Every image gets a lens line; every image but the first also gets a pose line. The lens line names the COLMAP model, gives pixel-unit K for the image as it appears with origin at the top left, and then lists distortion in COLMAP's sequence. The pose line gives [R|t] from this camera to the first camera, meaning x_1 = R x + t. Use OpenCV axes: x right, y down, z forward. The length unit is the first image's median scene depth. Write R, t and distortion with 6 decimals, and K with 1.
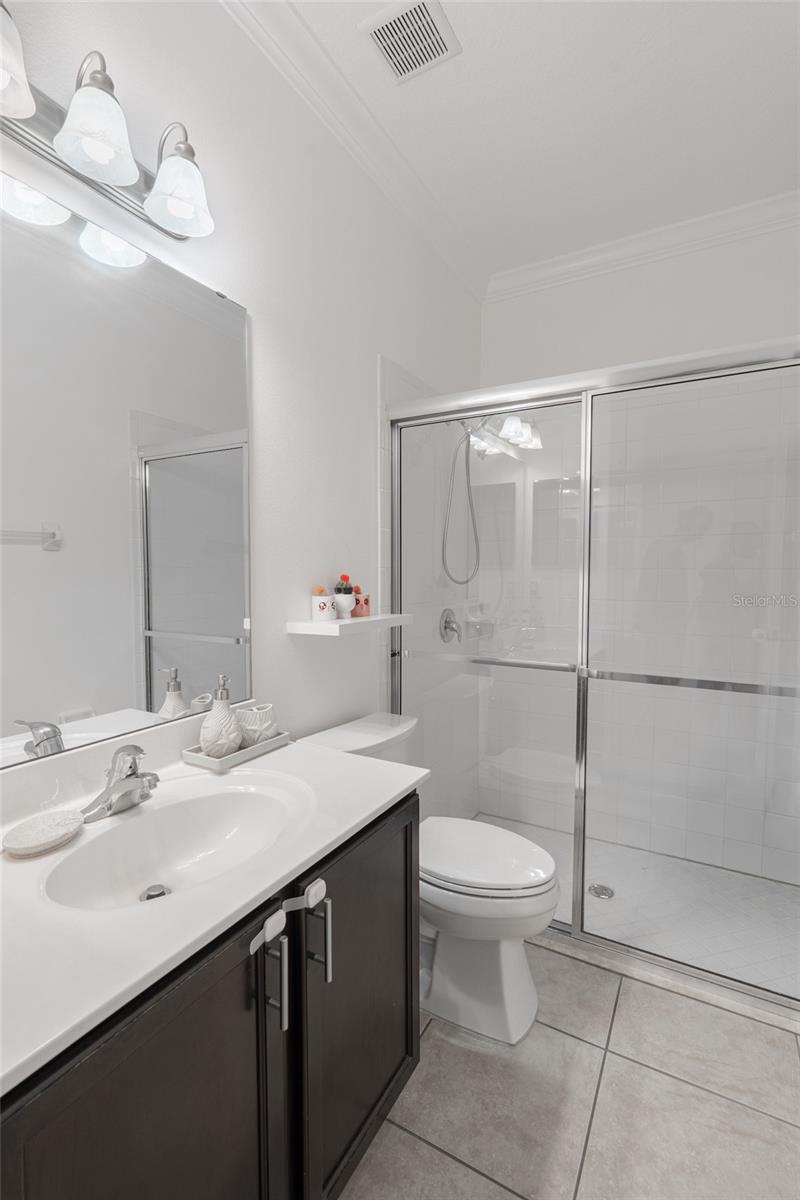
lens RADIAL K [[555.1, 0, 394.8], [0, 555.1, 600.6], [0, 0, 1]] dist [-0.003678, 0.000565]
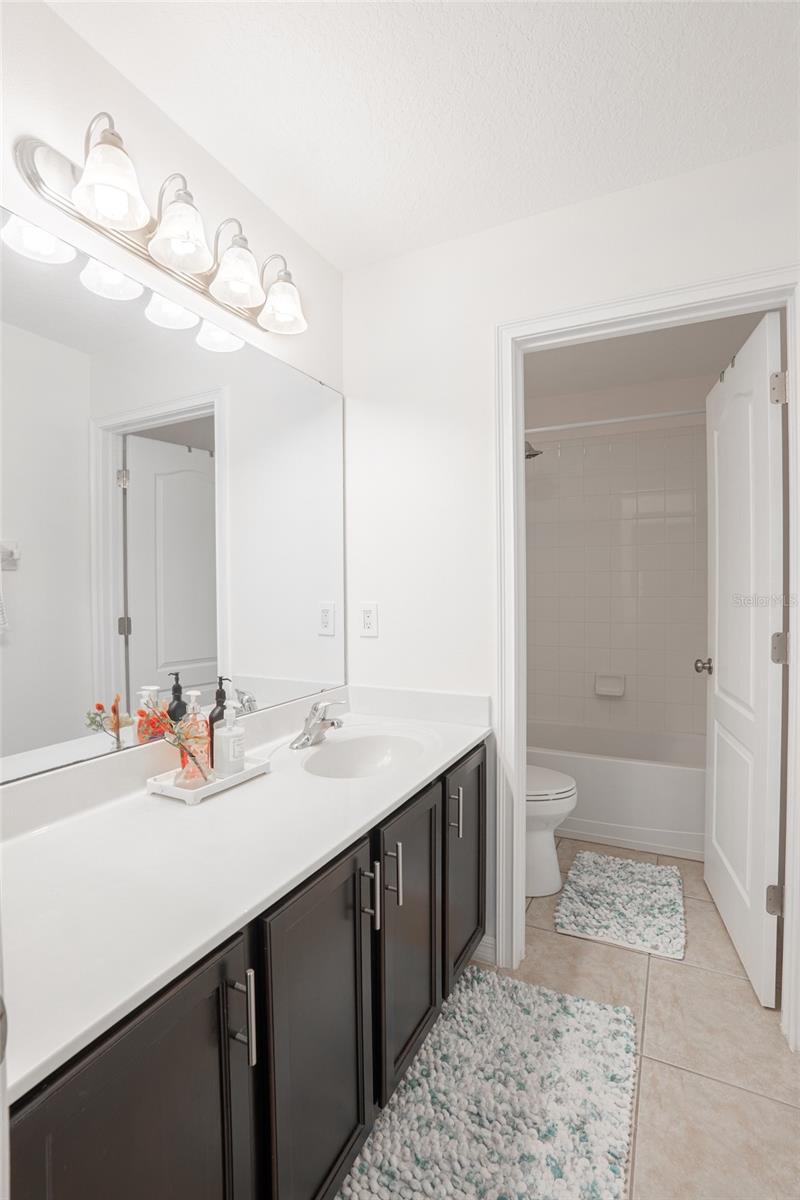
lens RADIAL K [[558.3, 0, 401.9], [0, 558.3, 597.4], [0, 0, 1]] dist [-0.054590, 0.000572]
pose [[0.998861, -0.006282, 0.047292, -0.162314], [0.008016, 0.999299, -0.036563, 0.015902], [-0.047029, 0.036900, 0.998212, -0.288759]]
